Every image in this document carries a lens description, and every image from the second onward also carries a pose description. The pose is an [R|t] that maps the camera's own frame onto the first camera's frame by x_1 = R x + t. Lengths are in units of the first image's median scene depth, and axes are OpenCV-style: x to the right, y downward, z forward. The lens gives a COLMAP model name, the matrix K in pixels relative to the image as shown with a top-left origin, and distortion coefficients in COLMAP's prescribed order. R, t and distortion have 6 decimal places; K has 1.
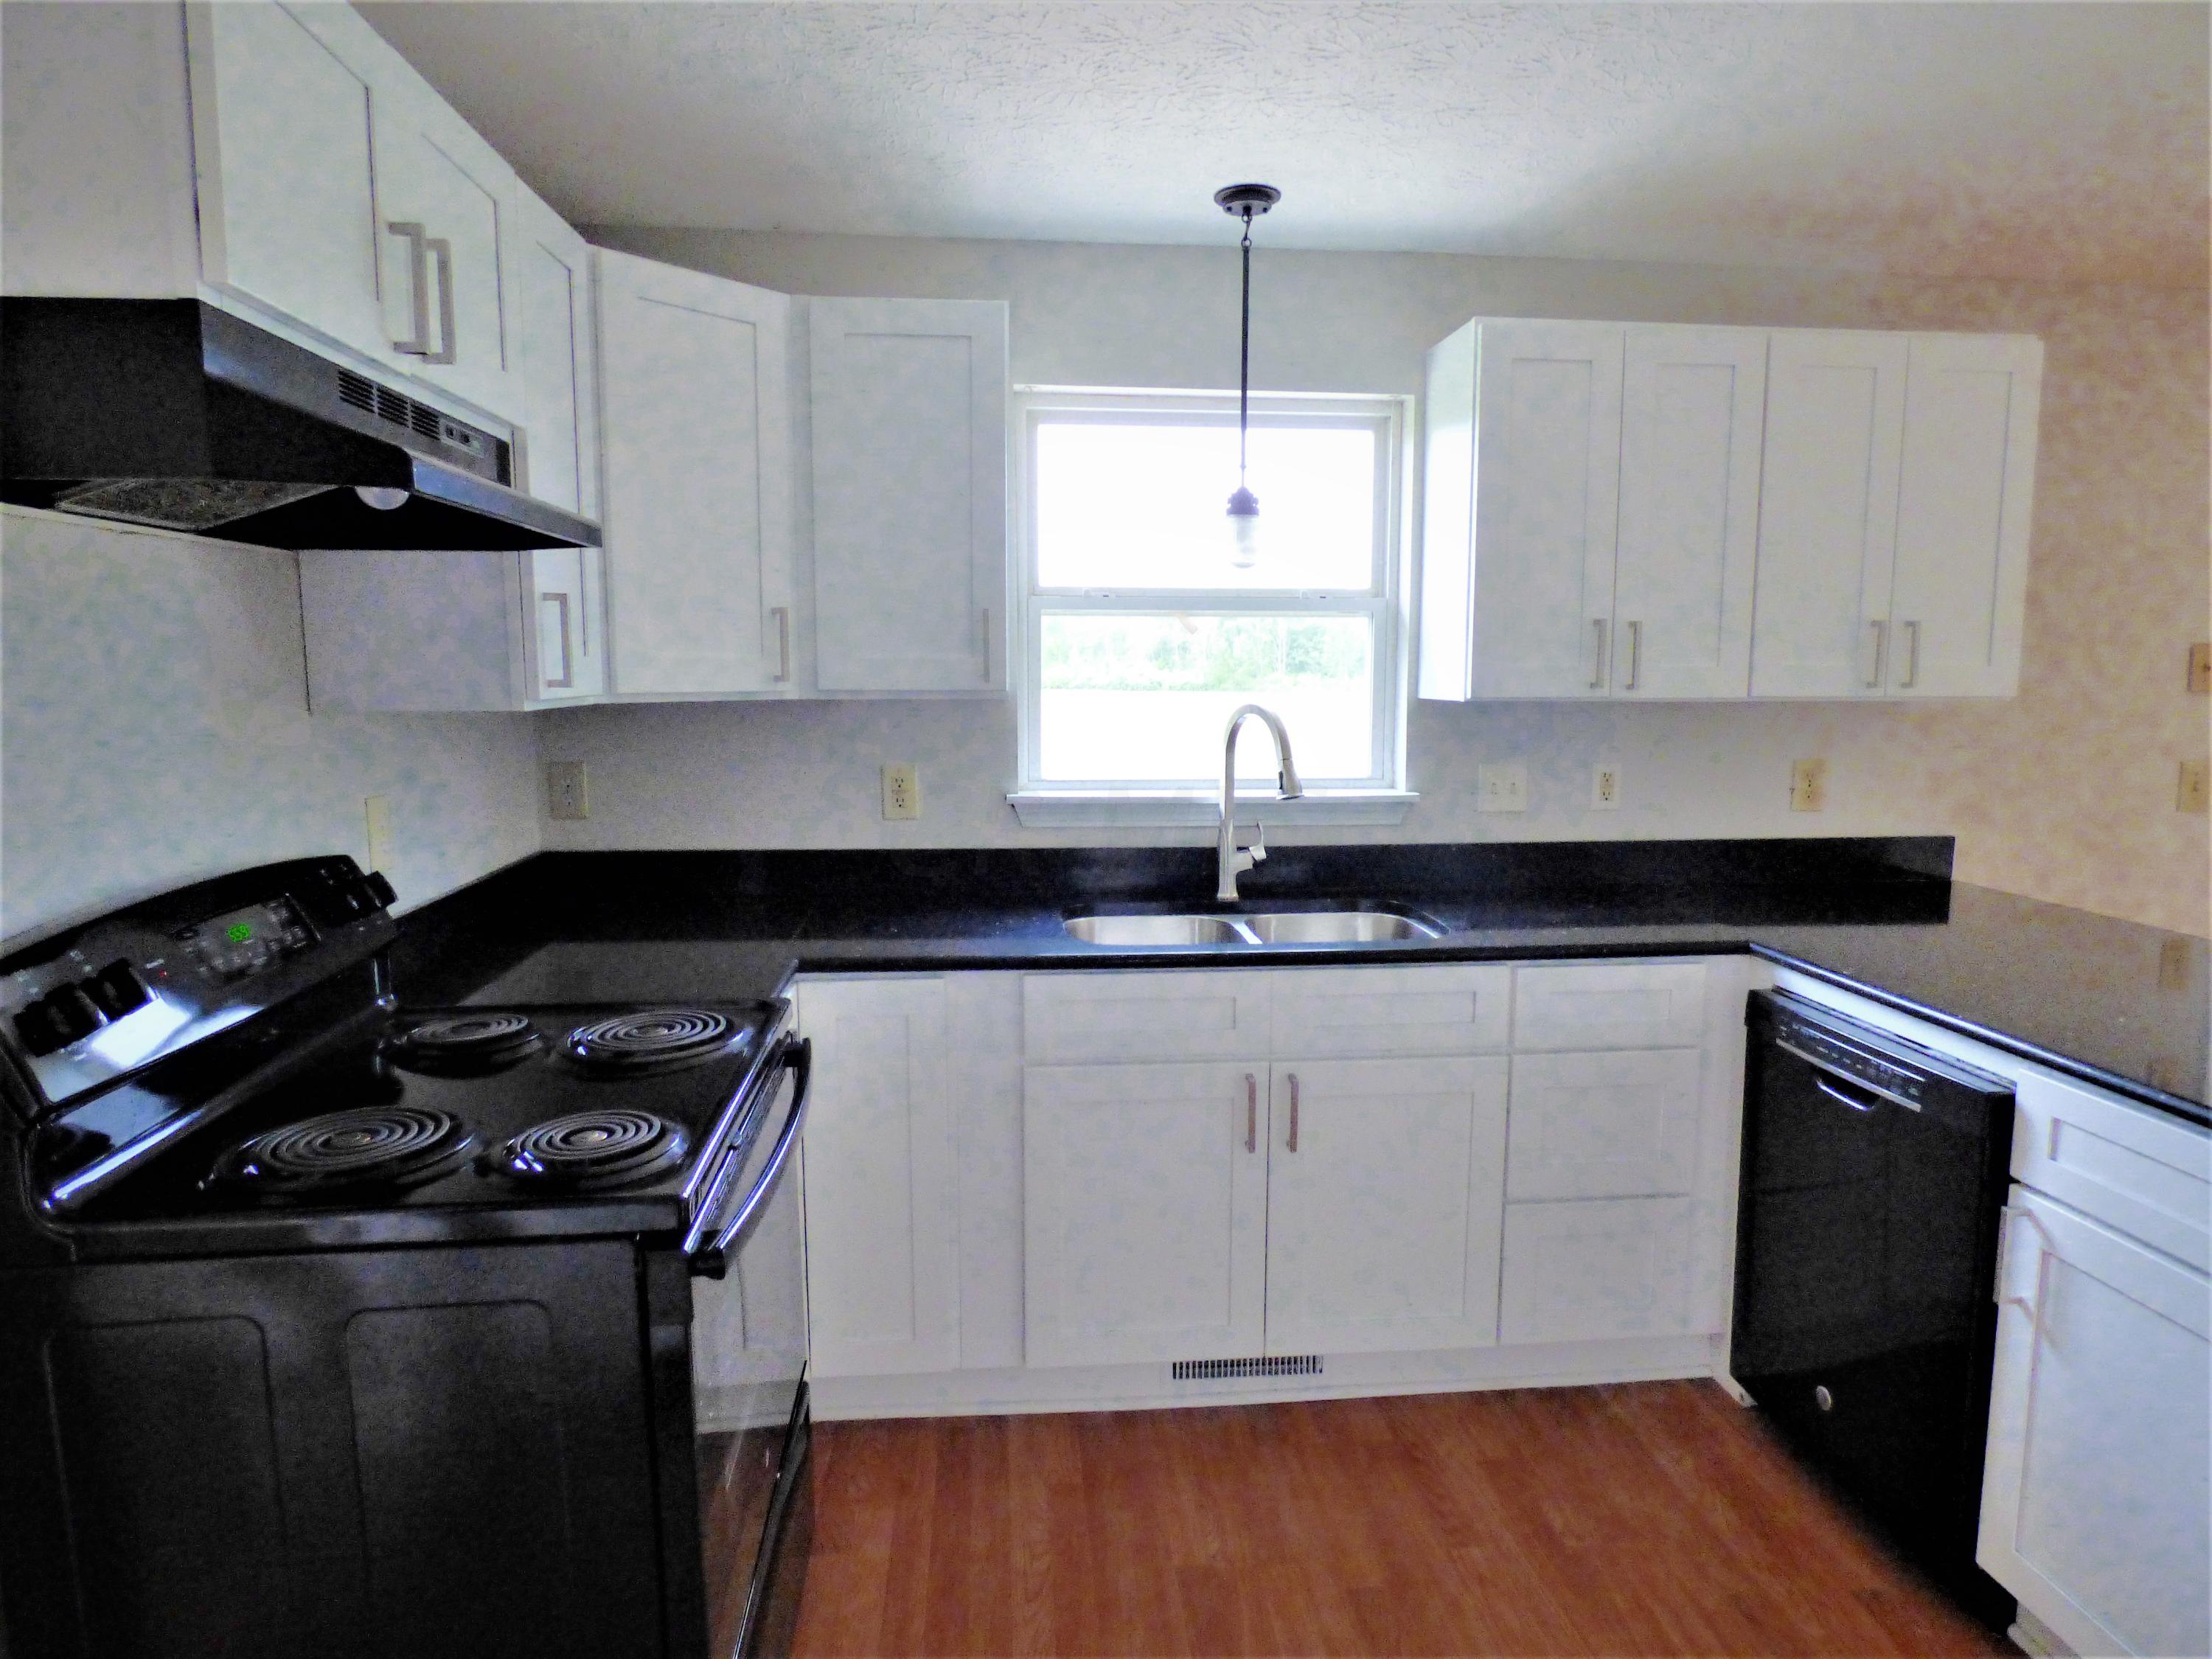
lens RADIAL K [[1330.9, 0, 1112.9], [0, 1330.9, 821.6], [0, 0, 1]] dist [-0.003438, -0.001835]
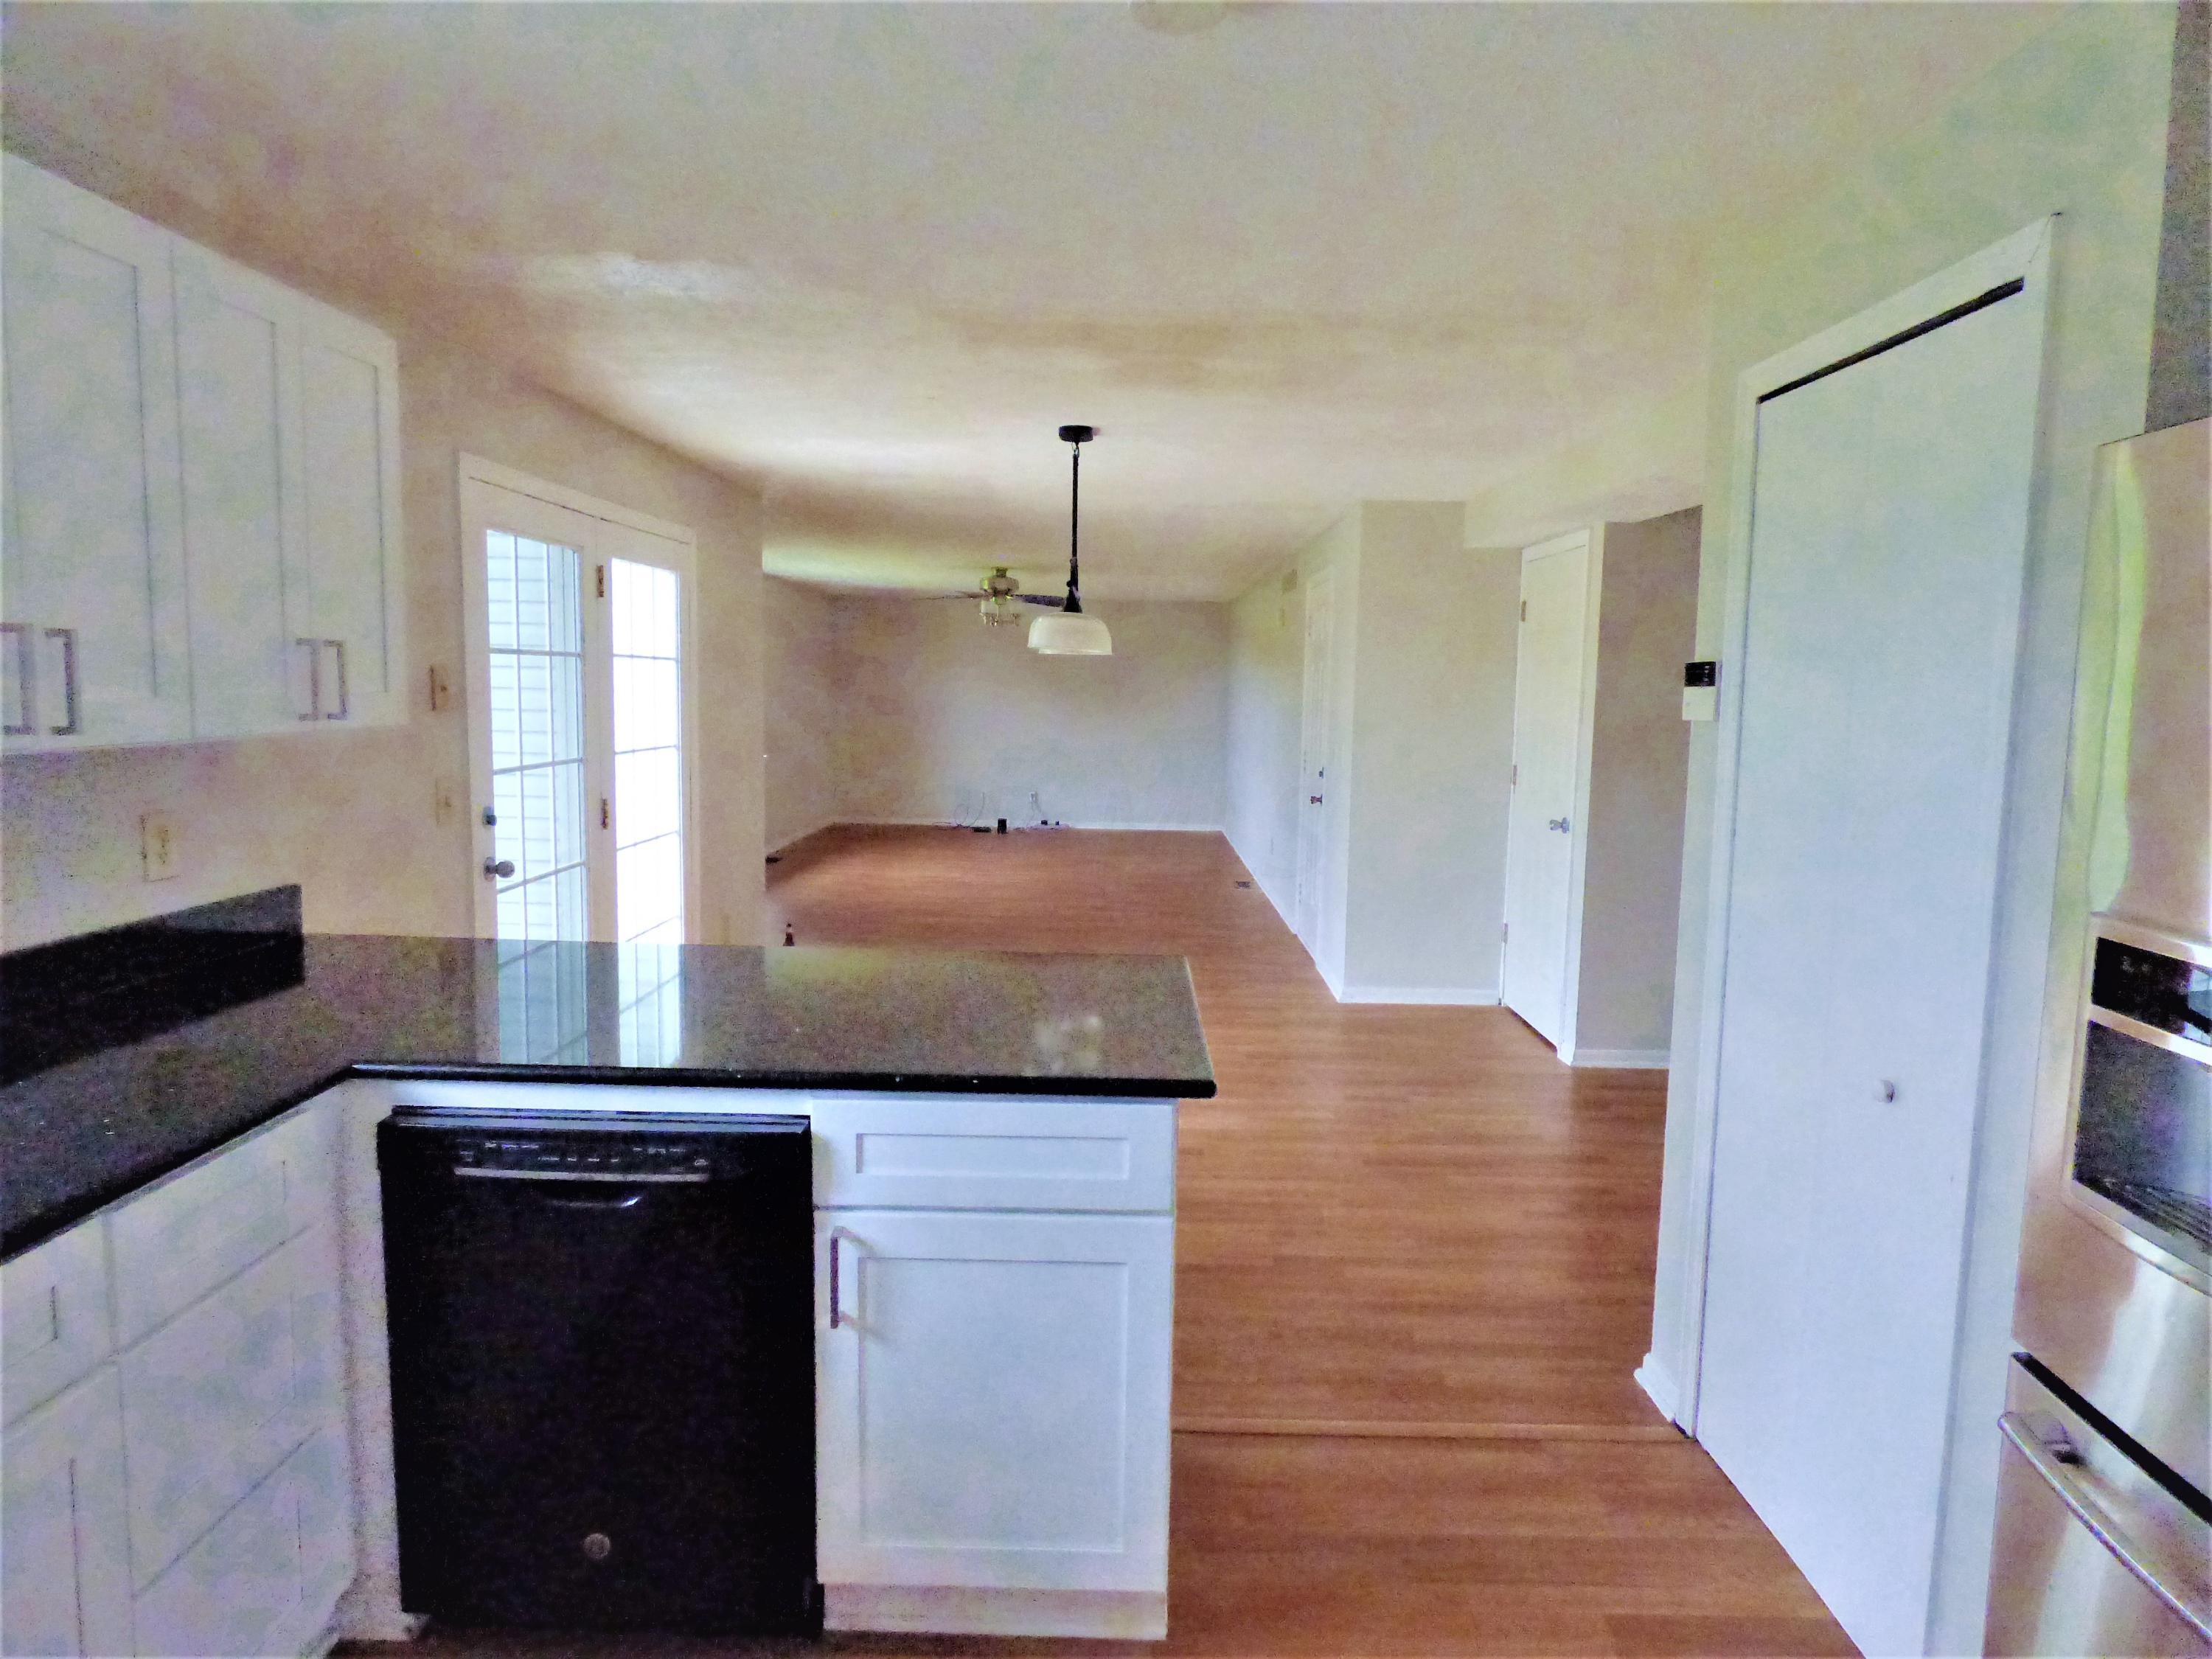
lens RADIAL K [[1330.9, 0, 1112.9], [0, 1330.9, 821.6], [0, 0, 1]] dist [-0.003438, -0.001835]
pose [[0.111321, -0.102673, 0.988466, -0.225970], [0.097485, 0.990980, 0.091955, -0.078401], [-0.988992, 0.086124, 0.120326, 0.496723]]
